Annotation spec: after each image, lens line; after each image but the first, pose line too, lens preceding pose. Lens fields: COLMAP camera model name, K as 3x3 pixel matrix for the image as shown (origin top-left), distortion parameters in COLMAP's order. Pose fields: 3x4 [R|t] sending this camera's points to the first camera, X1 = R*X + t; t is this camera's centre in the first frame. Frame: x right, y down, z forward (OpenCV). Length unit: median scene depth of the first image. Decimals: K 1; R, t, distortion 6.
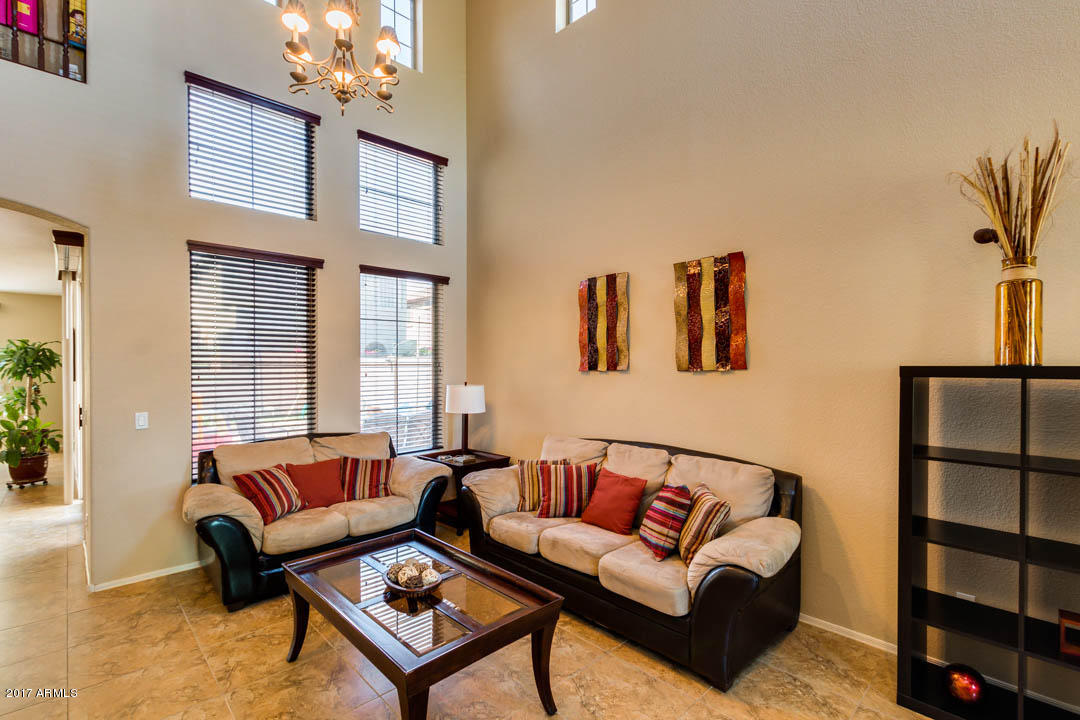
lens RADIAL K [[492.2, 0, 543.2], [0, 492.2, 365.3], [0, 0, 1]] dist [0.003018, 0.000229]
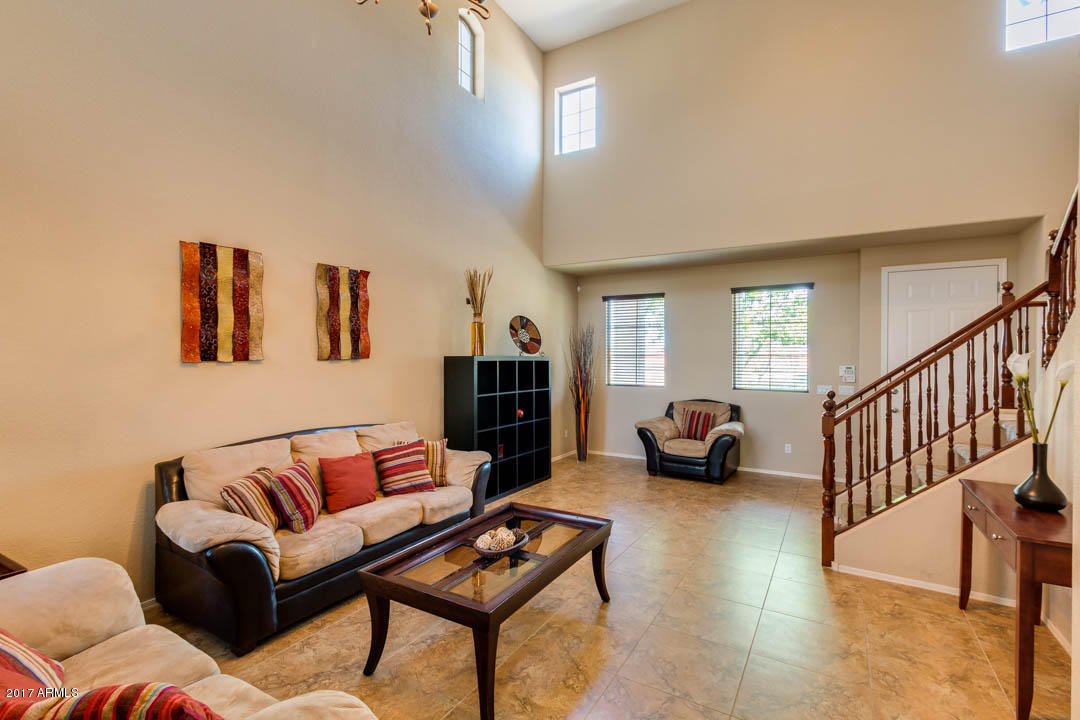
lens RADIAL K [[492.2, 0, 543.2], [0, 492.2, 365.3], [0, 0, 1]] dist [0.003018, 0.000229]
pose [[-0.264738, -0.011965, 0.964246, -0.929255], [0.000683, 0.999920, 0.012595, 0.009375], [-0.964320, 0.003993, -0.264709, 0.807497]]
